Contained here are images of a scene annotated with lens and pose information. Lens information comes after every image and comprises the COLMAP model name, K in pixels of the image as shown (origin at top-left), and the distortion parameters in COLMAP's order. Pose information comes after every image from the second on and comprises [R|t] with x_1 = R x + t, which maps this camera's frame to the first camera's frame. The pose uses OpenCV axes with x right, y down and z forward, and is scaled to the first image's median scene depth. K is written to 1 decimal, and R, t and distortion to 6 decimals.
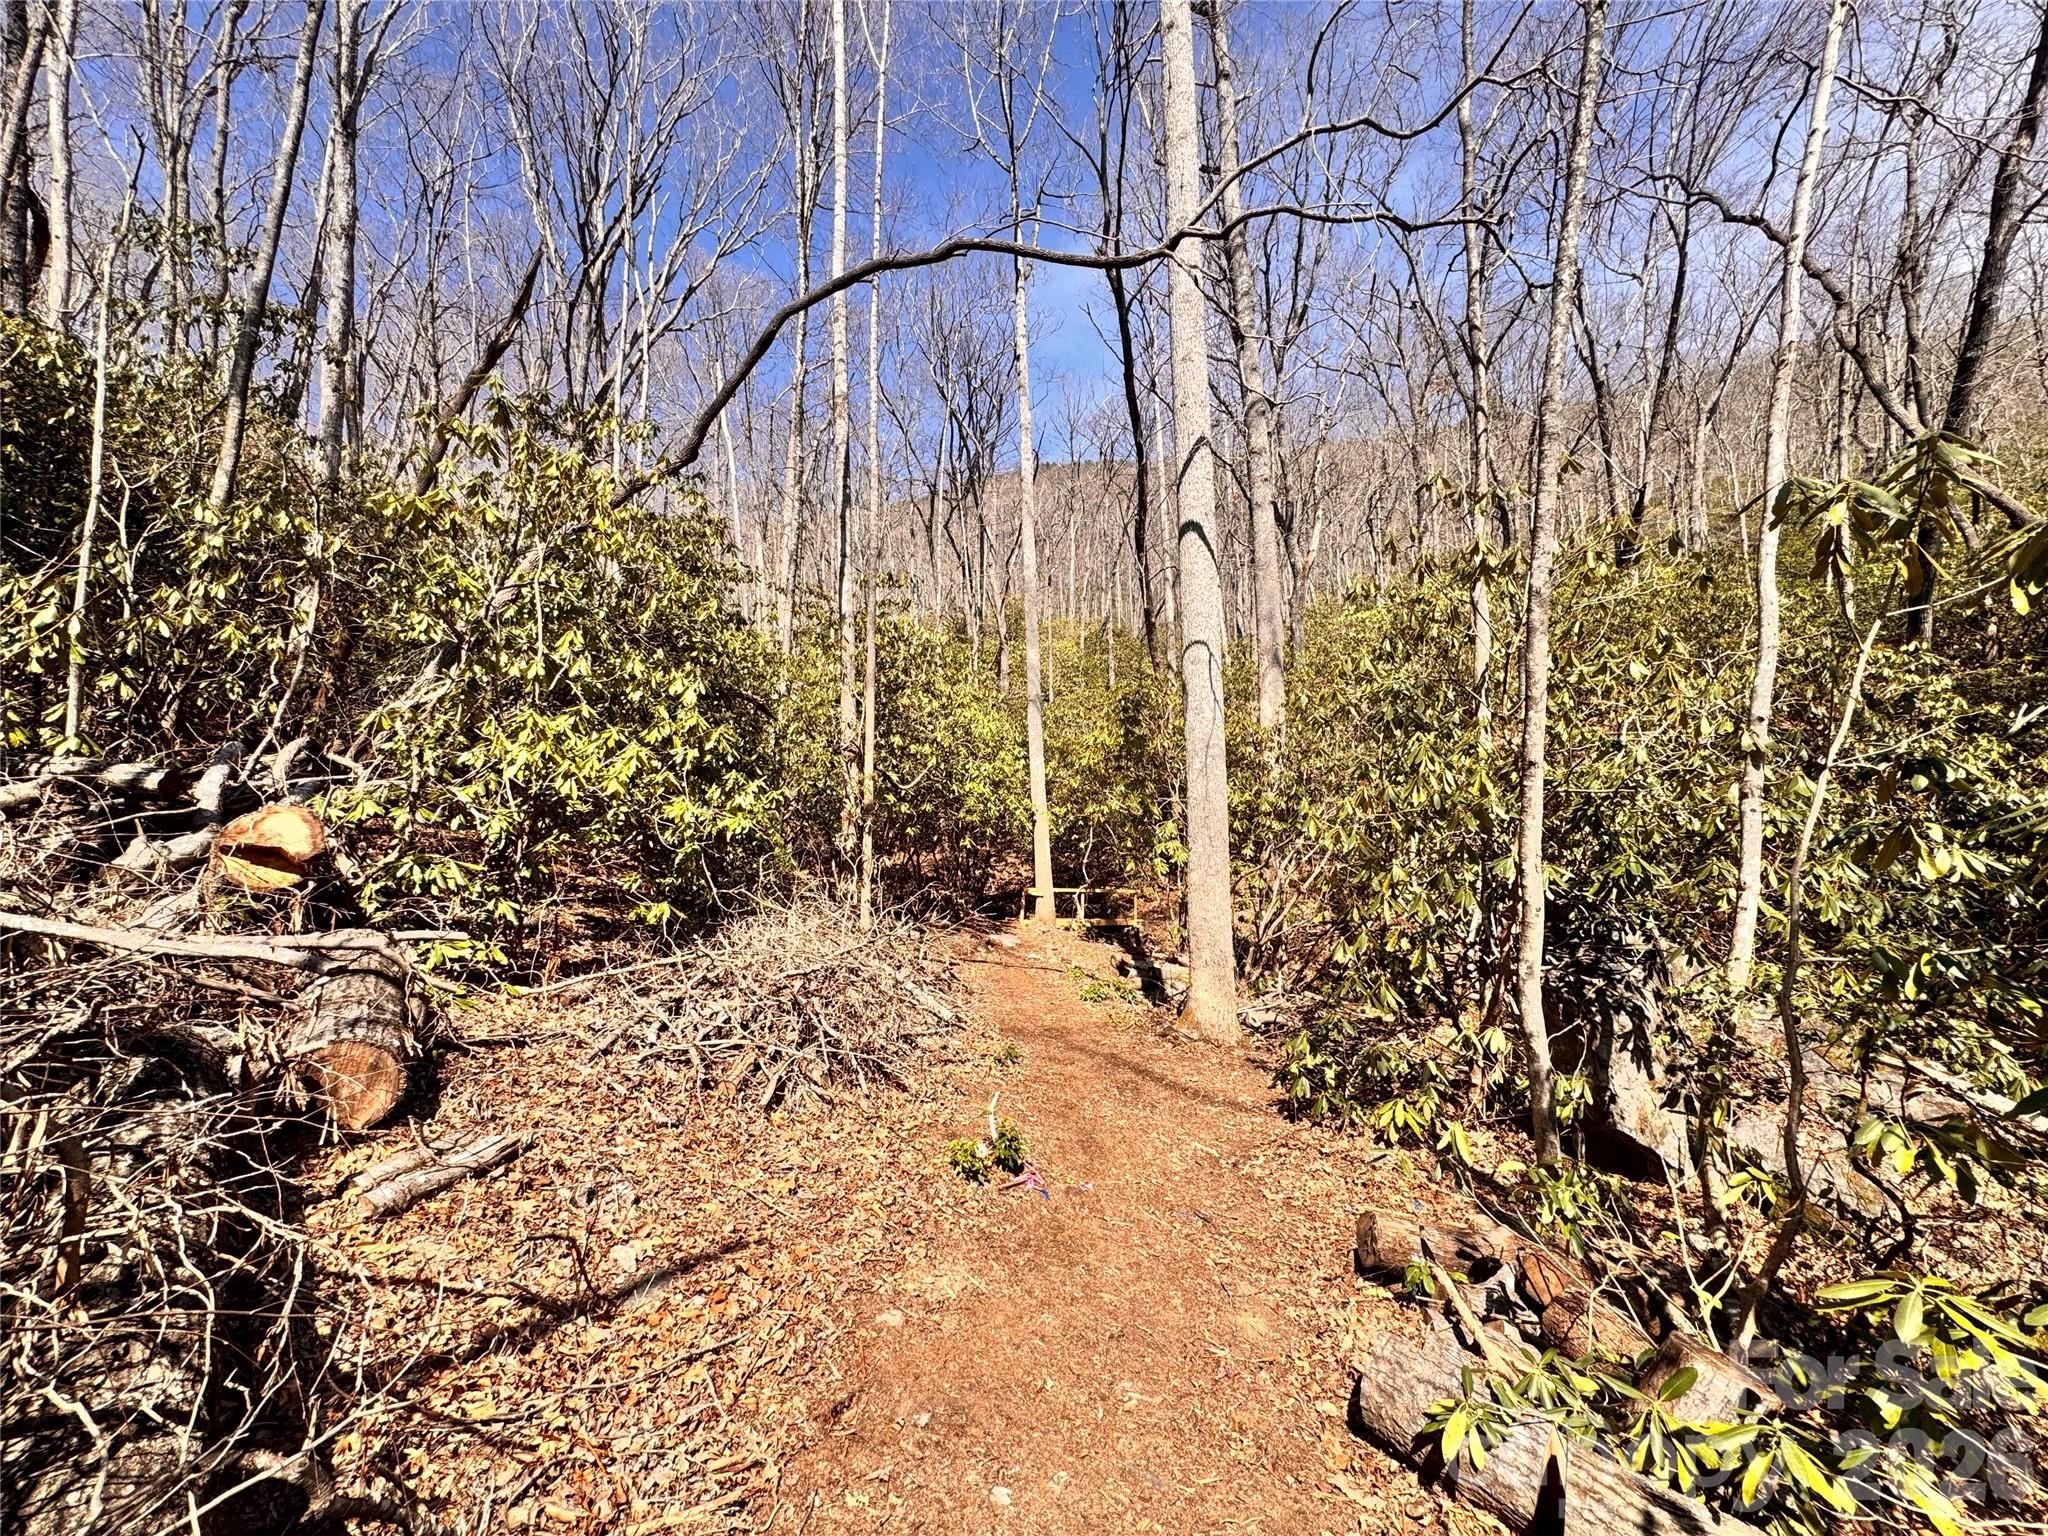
lens RADIAL K [[815.7, 0, 1011.7], [0, 815.7, 750.5], [0, 0, 1]] dist [-0.001071, -0.000432]
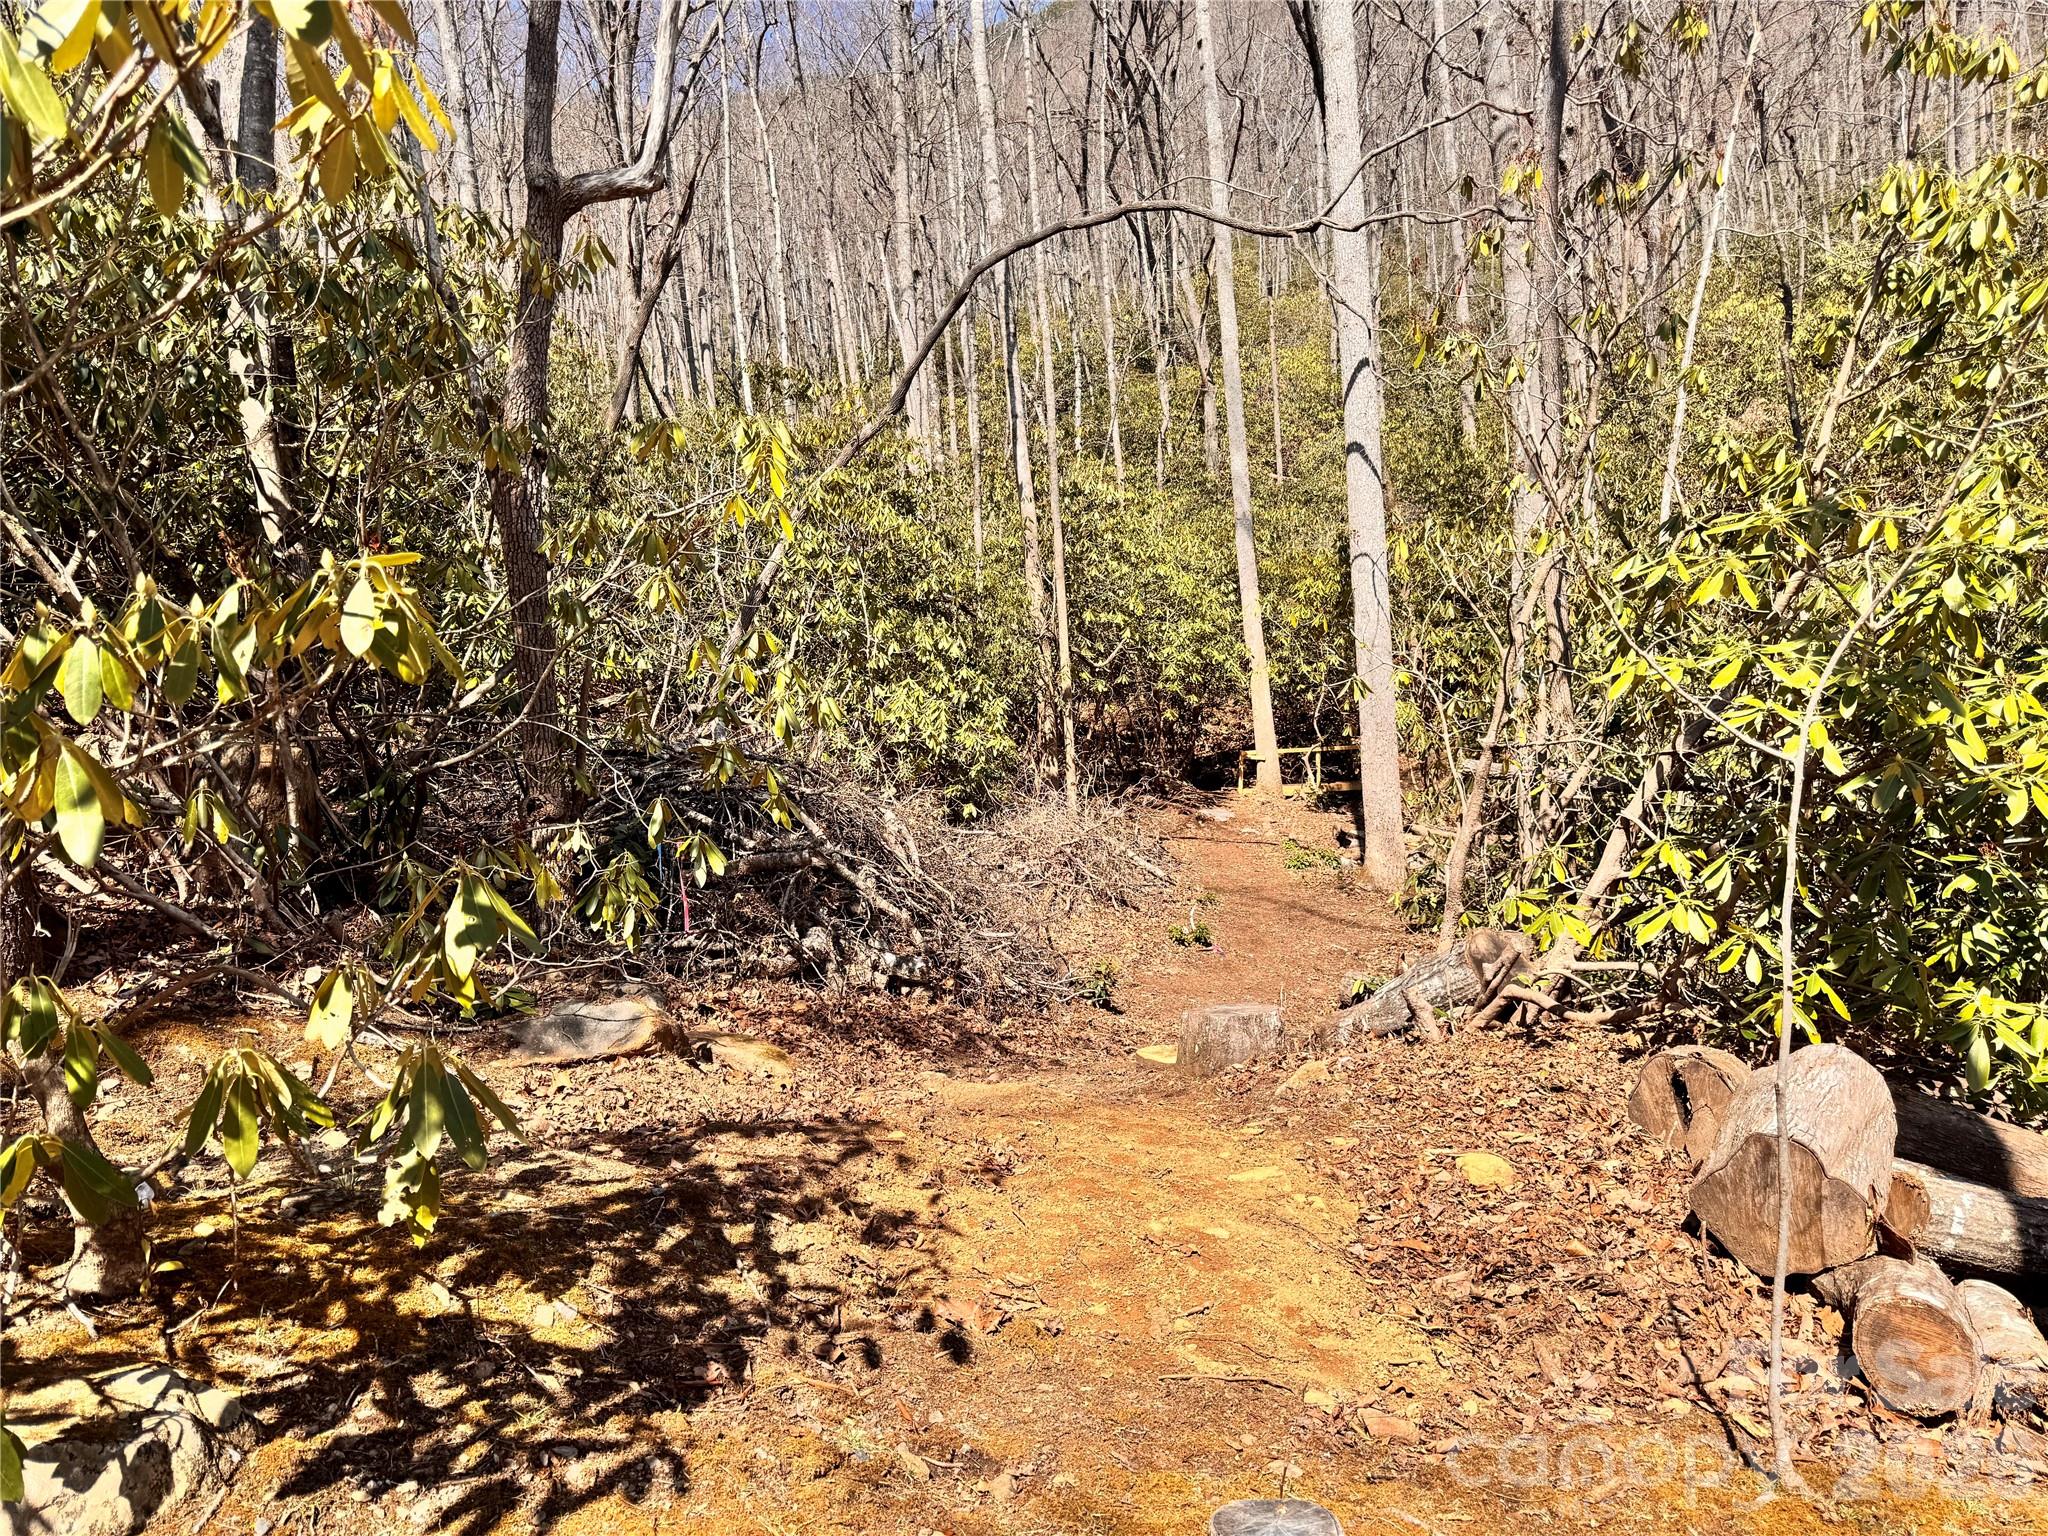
lens RADIAL K [[1420.0, 0, 1016.6], [0, 1420.0, 777.1], [0, 0, 1]] dist [0.023836, -0.012067]
pose [[0.985267, -0.046398, -0.164610, 0.038089], [0.078588, 0.977688, 0.194810, -0.146055], [0.151898, -0.204876, 0.966929, -0.605178]]
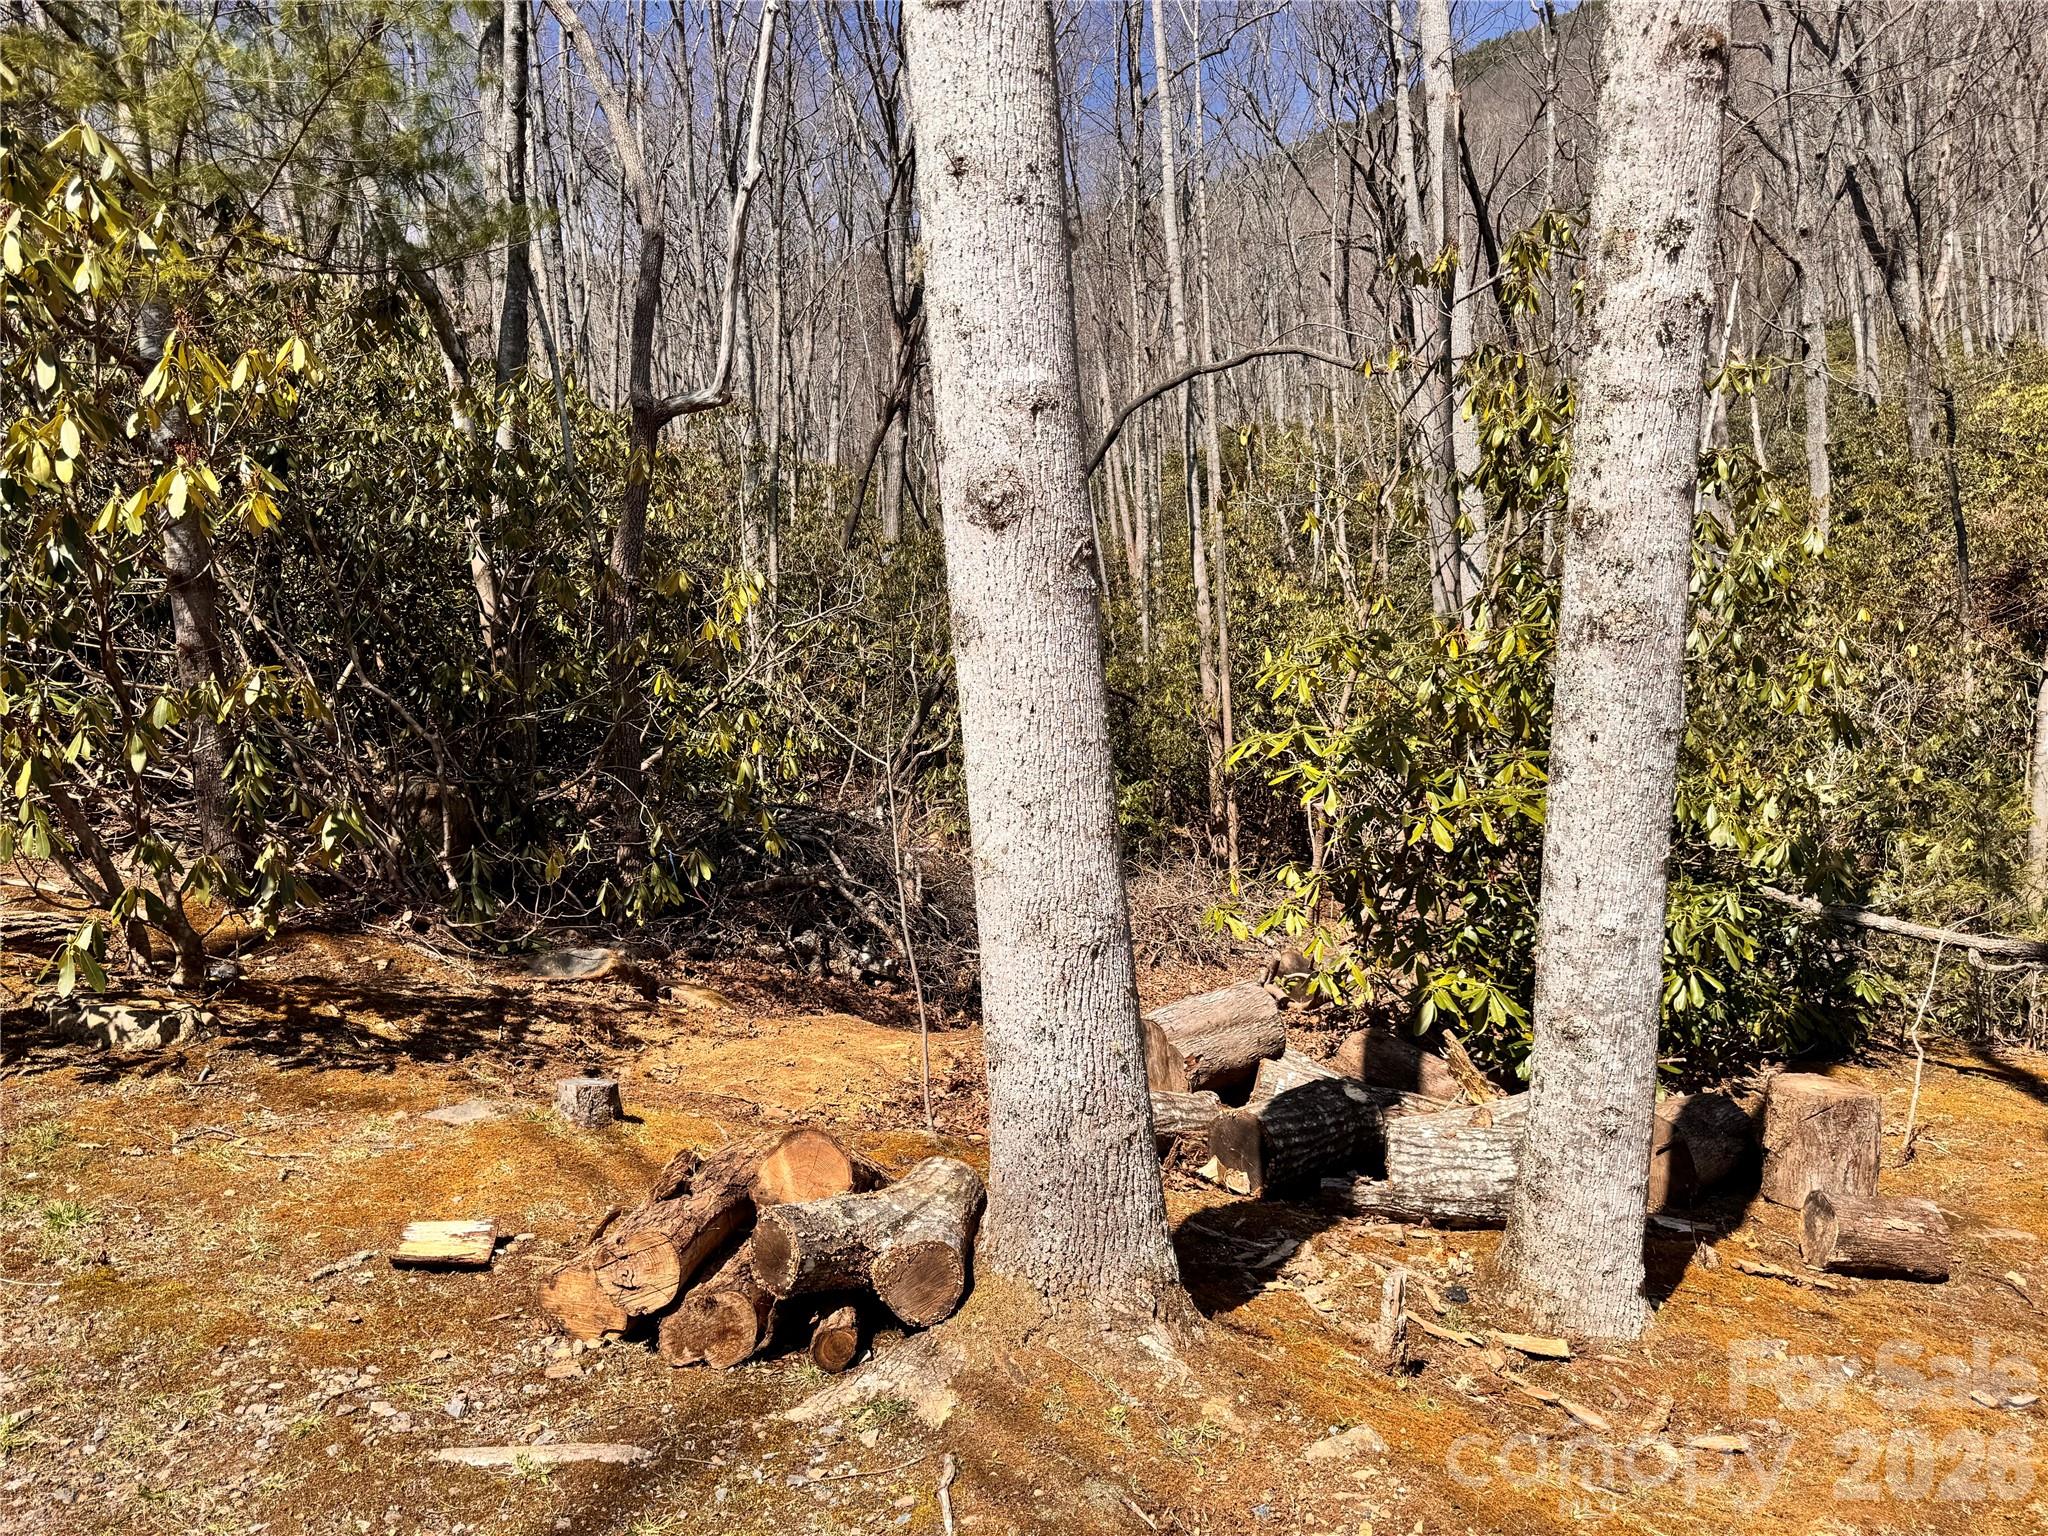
lens RADIAL K [[1420.0, 0, 1025.3], [0, 1420.0, 762.3], [0, 0, 1]] dist [0.023836, -0.012067]
pose [[0.930723, -0.042448, -0.363254, 0.220275], [0.085331, 0.991032, 0.102827, -0.142712], [0.355632, -0.126700, 0.925998, -0.718001]]
